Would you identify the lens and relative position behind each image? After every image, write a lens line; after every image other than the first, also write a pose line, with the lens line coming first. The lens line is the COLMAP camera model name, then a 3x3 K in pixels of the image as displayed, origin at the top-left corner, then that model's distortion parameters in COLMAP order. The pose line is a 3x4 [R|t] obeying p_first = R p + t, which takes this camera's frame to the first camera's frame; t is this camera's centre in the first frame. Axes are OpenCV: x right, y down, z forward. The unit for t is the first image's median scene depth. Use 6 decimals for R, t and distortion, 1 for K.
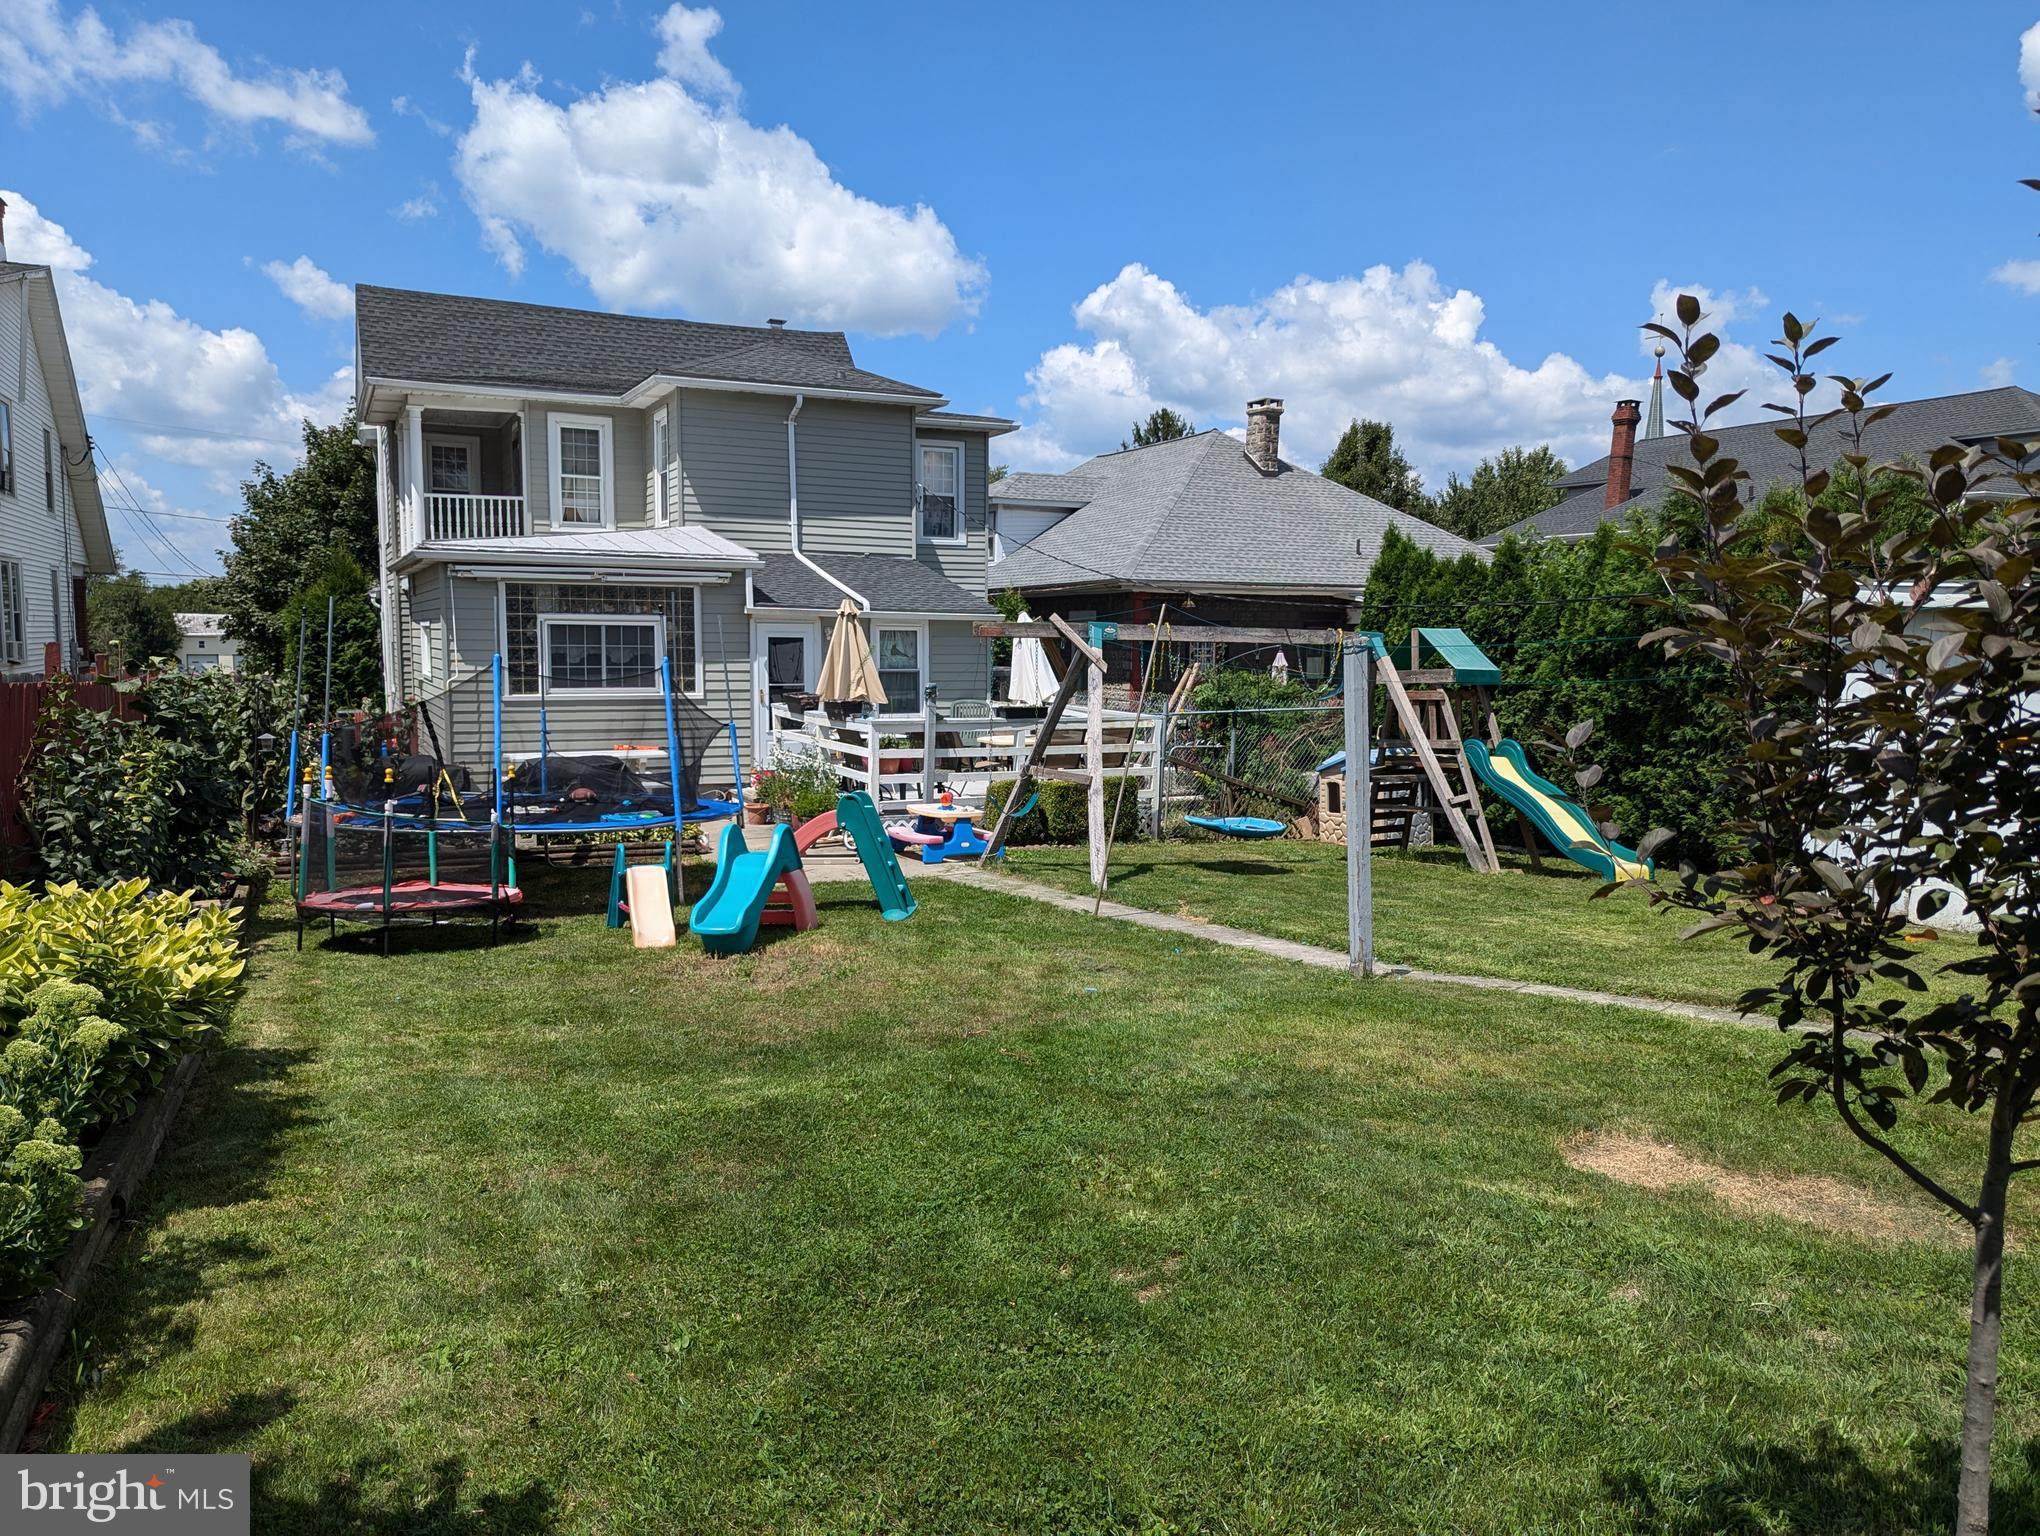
lens RADIAL K [[1428.9, 0, 1025.0], [0, 1428.9, 775.9], [0, 0, 1]] dist [0.063756, -0.066171]
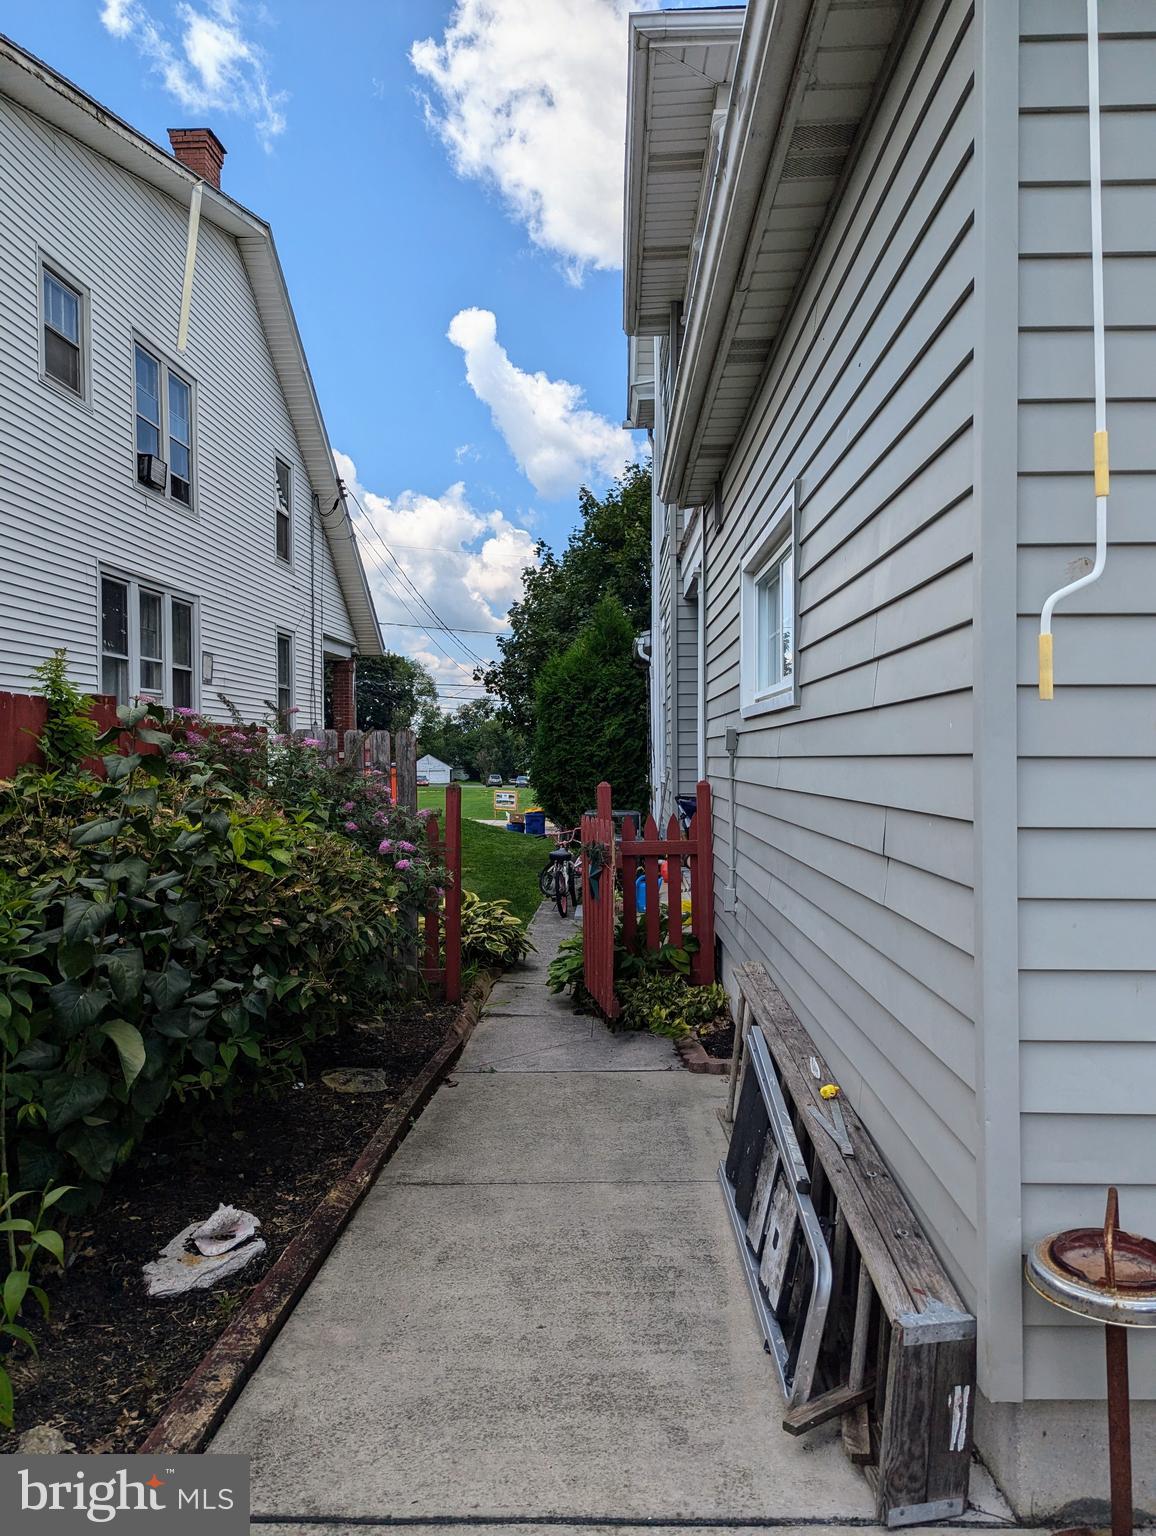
lens RADIAL K [[1075.9, 0, 578.0], [0, 1075.9, 768.0], [0, 0, 1]] dist [0.063756, -0.066171]
pose [[0.883290, -0.003024, -0.468817, -0.227257], [-0.035337, 0.996705, -0.073007, -0.027545], [0.467493, 0.081053, 0.880273, 0.516101]]
